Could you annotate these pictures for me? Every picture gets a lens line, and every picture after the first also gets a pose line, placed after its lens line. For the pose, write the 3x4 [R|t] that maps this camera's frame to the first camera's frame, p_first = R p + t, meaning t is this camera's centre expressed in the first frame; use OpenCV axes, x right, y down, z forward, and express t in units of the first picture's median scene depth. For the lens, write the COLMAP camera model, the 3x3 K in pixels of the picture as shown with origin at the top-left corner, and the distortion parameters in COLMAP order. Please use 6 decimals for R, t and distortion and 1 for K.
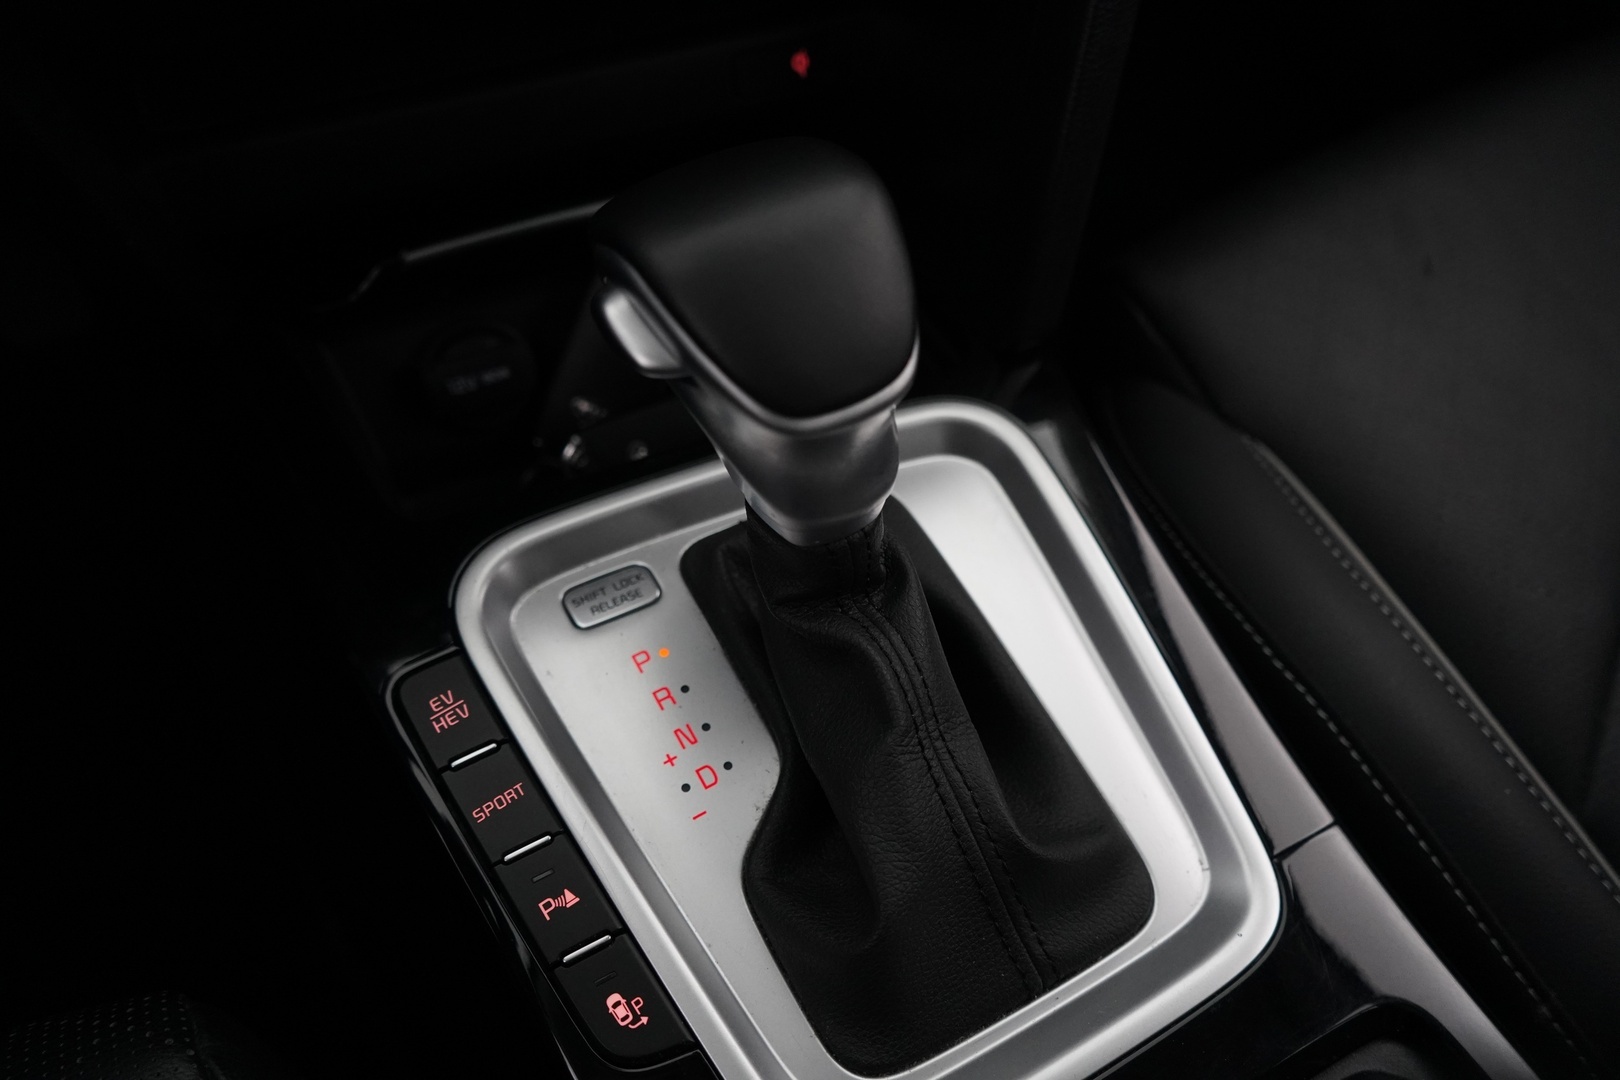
lens RADIAL K [[1311.9, 0, 810.0], [0, 1311.9, 540.0], [0, 0, 1]] dist [-0.003336, -0.001830]
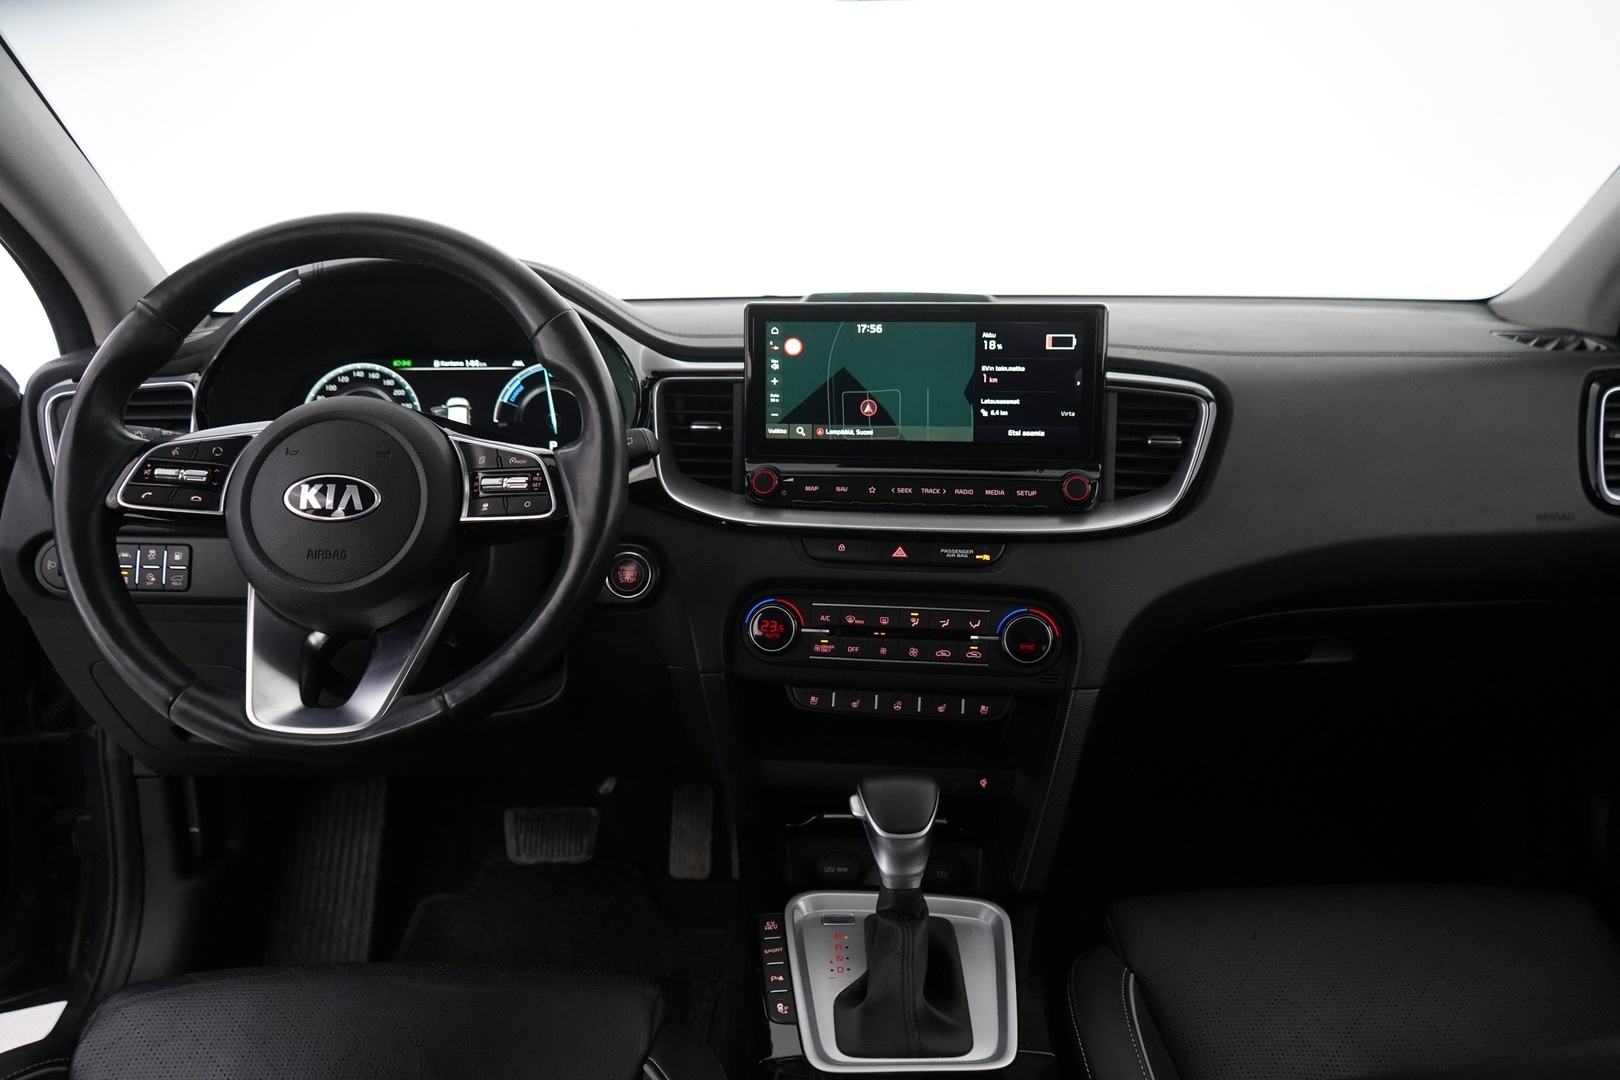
lens RADIAL K [[1311.9, 0, 810.0], [0, 1311.9, 540.0], [0, 0, 1]] dist [-0.003336, -0.001830]
pose [[0.878267, 0.109780, -0.465399, 0.982867], [-0.374323, 0.763470, -0.526304, 0.897501], [0.297540, 0.636445, 0.711623, -1.485490]]
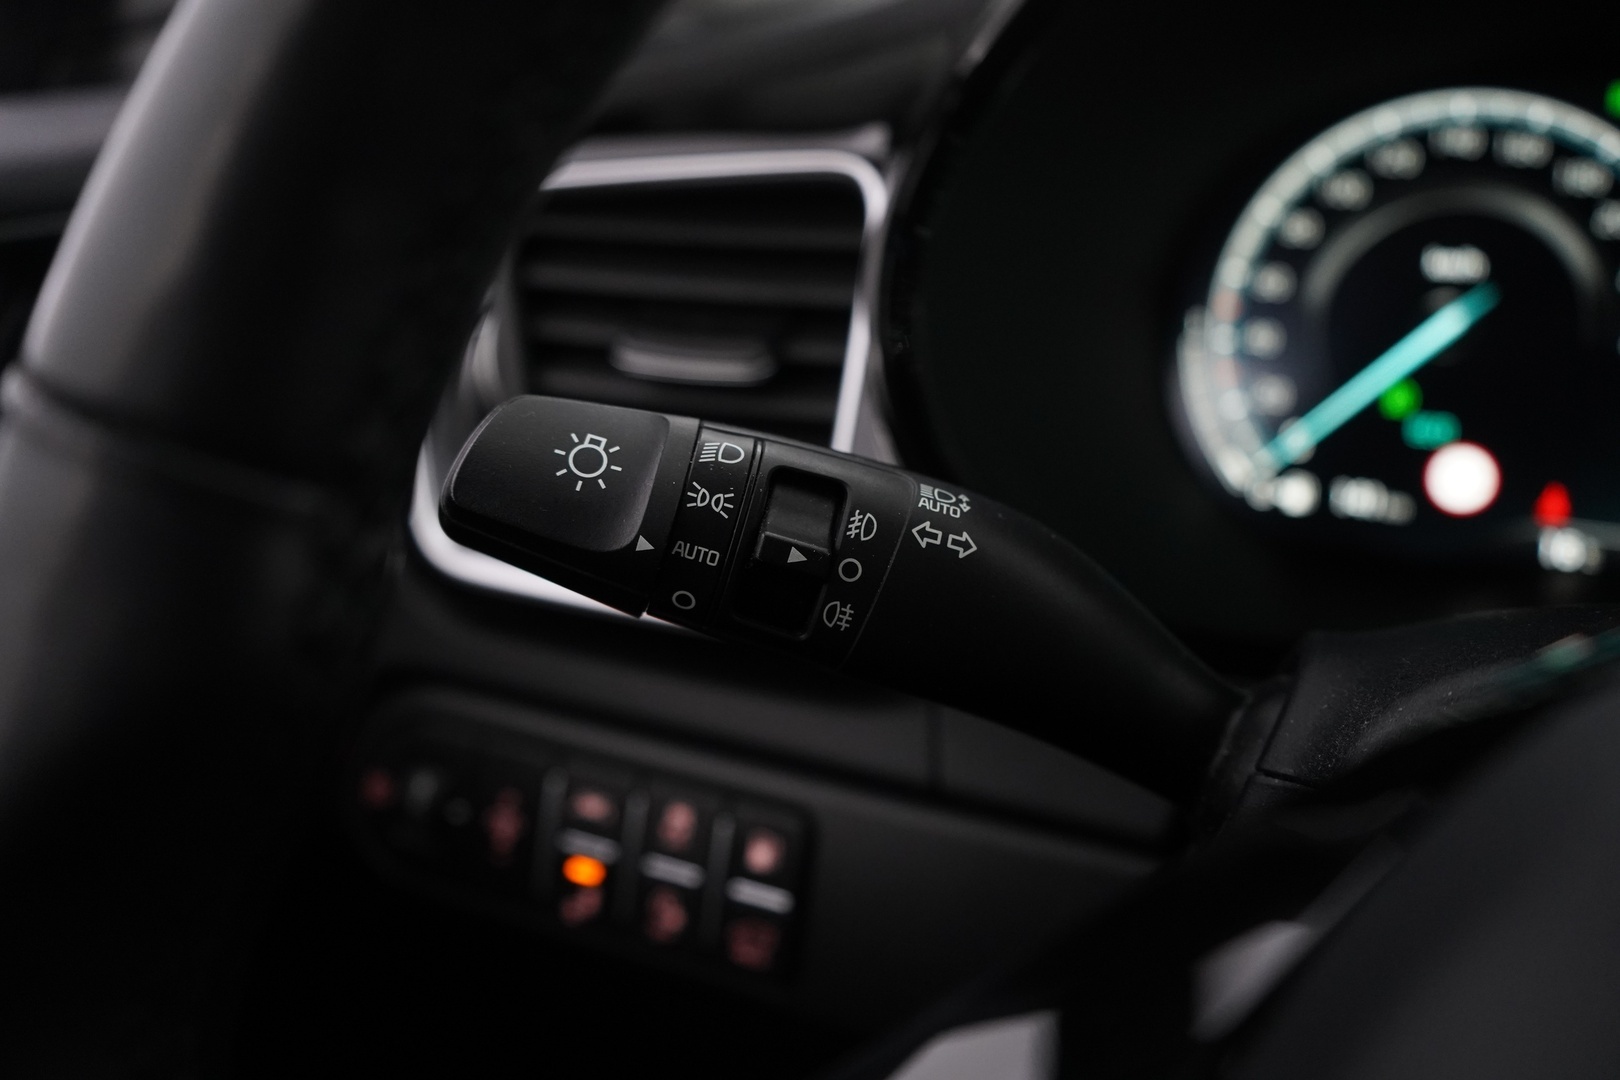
lens RADIAL K [[1500.6, 0, 810.0], [0, 1500.6, 540.0], [0, 0, 1]] dist [0.005116, 0.010195]
pose [[0.552971, 0.283787, -0.783382, -0.969713], [-0.635464, 0.751750, -0.176230, -0.084350], [0.538896, 0.595262, 0.596033, -0.409470]]
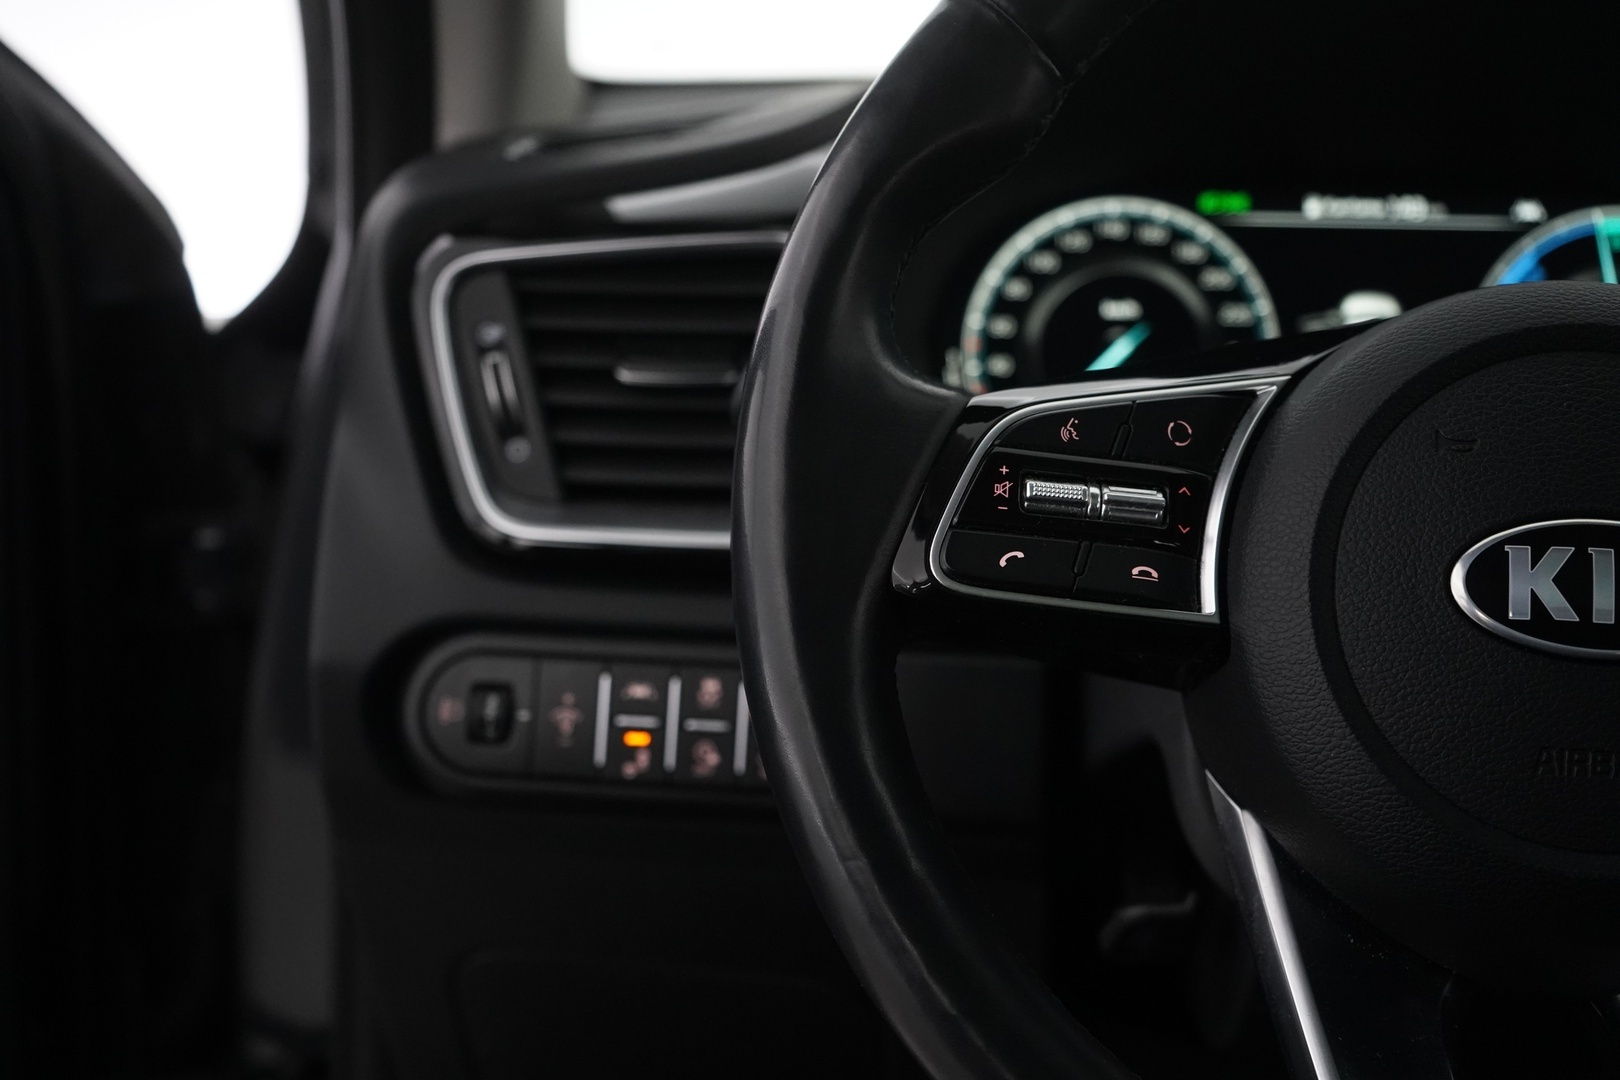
lens RADIAL K [[2445.8, 0, 810.0], [0, 2445.8, 540.0], [0, 0, 1]] dist [-0.006985, 0.047124]
pose [[0.835747, 0.131146, -0.533223, -0.515687], [-0.439545, 0.741812, -0.506473, 0.836454], [0.329130, 0.657659, 0.677612, -1.261727]]
